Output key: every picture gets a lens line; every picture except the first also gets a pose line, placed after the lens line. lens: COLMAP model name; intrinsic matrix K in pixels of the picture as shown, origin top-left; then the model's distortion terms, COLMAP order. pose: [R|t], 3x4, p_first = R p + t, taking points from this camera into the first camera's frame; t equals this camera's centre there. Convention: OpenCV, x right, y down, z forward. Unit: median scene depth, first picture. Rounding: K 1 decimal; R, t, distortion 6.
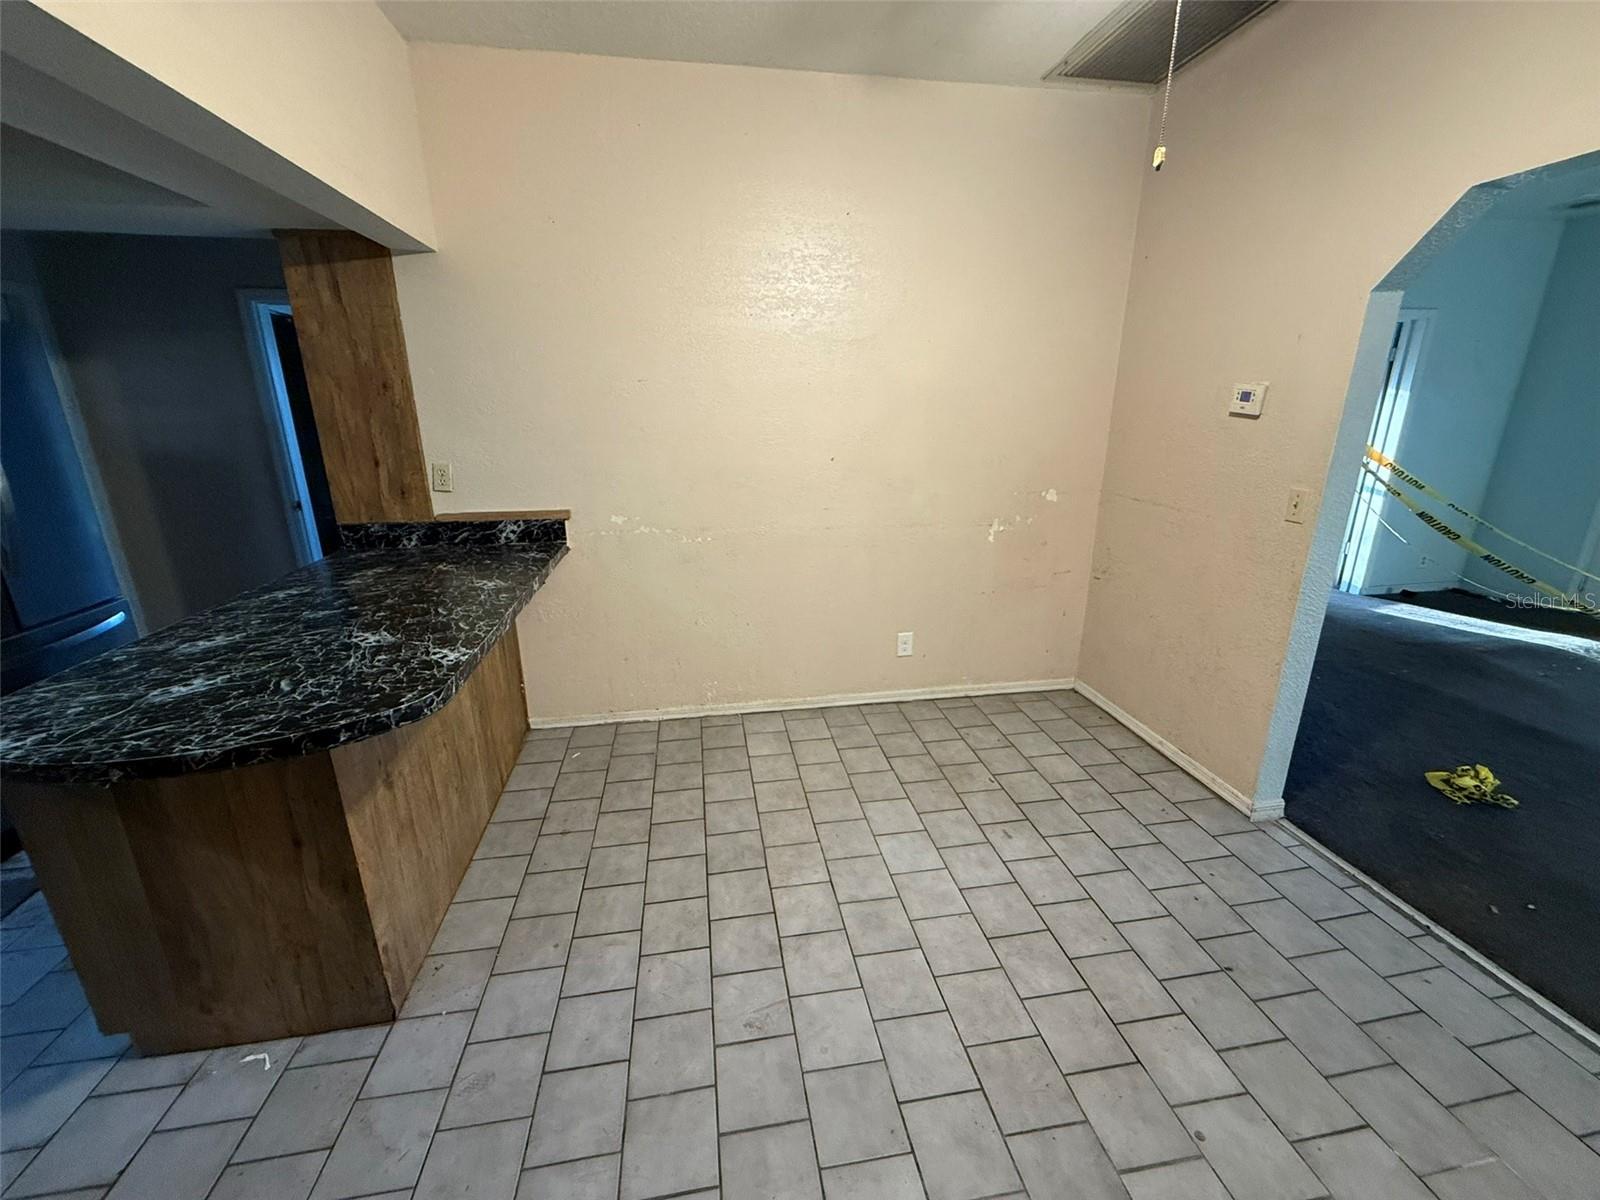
lens RADIAL K [[641.4, 0, 801.4], [0, 641.4, 600.9], [0, 0, 1]] dist [-0.001284, 0.000397]
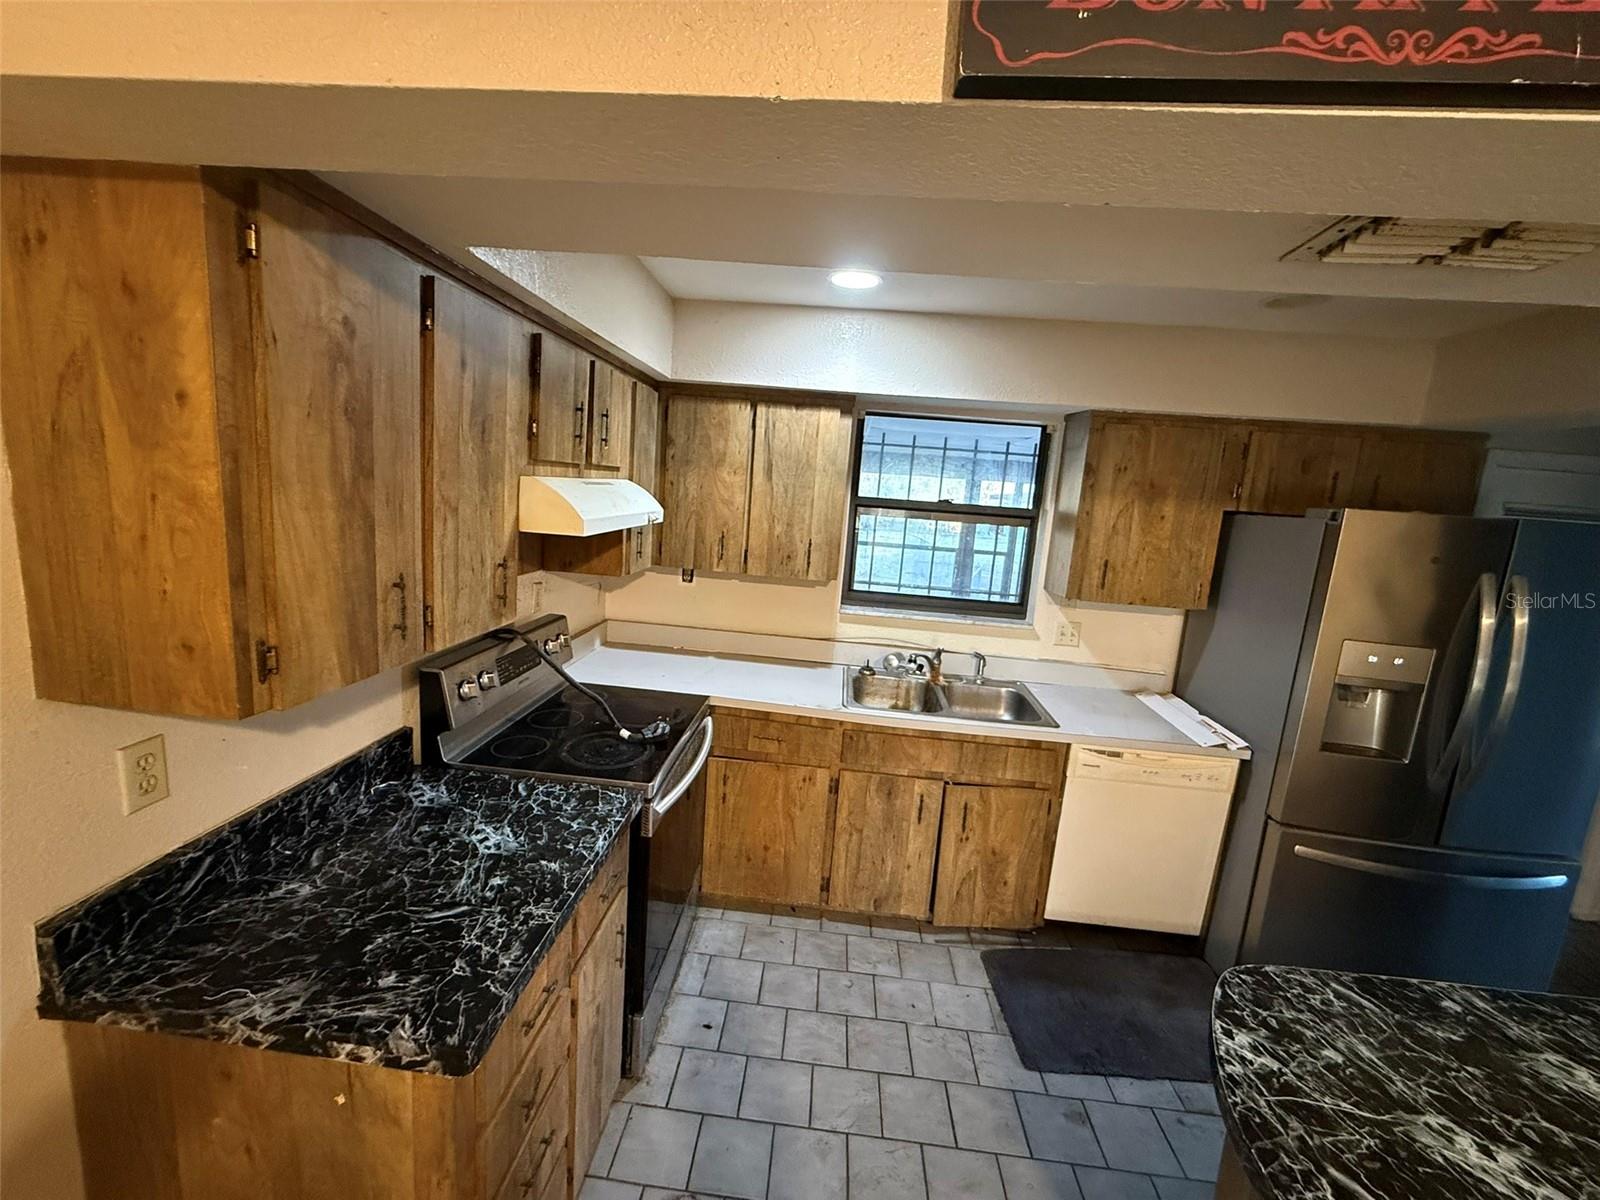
lens RADIAL K [[641.4, 0, 796.3], [0, 641.4, 592.2], [0, 0, 1]] dist [-0.001284, 0.000397]
pose [[-0.234529, 0.143804, -0.961414, -0.288680], [-0.339867, 0.914455, 0.219688, -0.264302], [0.910761, 0.378276, -0.165592, 0.295768]]
